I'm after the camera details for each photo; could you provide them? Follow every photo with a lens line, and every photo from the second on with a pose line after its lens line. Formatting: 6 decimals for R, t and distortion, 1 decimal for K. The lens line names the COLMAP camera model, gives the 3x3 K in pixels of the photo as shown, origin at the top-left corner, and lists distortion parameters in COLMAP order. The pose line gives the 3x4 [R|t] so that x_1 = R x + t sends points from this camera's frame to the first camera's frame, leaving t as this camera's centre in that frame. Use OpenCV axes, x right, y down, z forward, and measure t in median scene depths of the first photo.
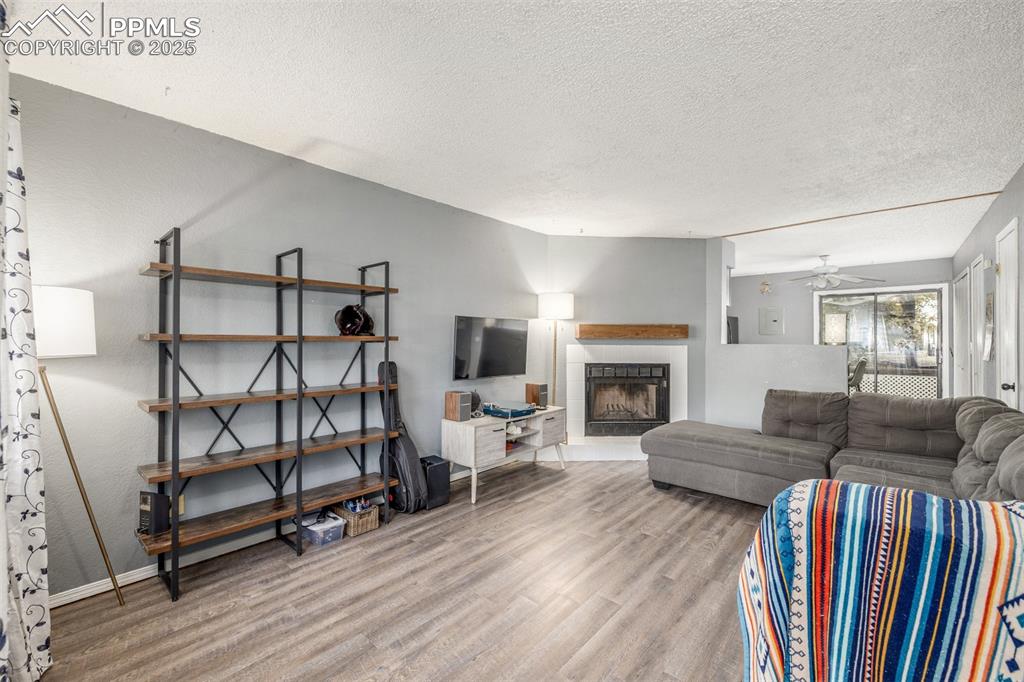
lens RADIAL K [[429.1, 0, 515.6], [0, 429.1, 334.0], [0, 0, 1]] dist [-0.000645, 0.000240]
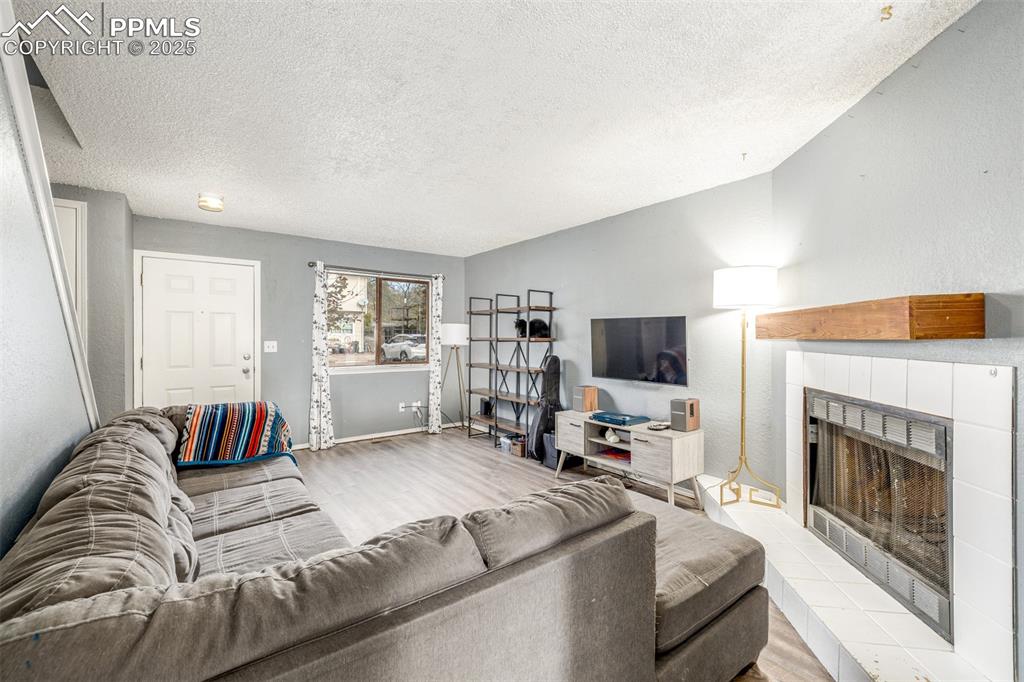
lens RADIAL K [[429.1, 0, 512.7], [0, 429.1, 336.2], [0, 0, 1]] dist [-0.000645, 0.000240]
pose [[-0.184063, -0.005835, -0.982897, 1.131432], [0.008189, 0.999939, -0.007469, 0.009382], [0.982880, -0.009424, -0.184004, 1.133360]]
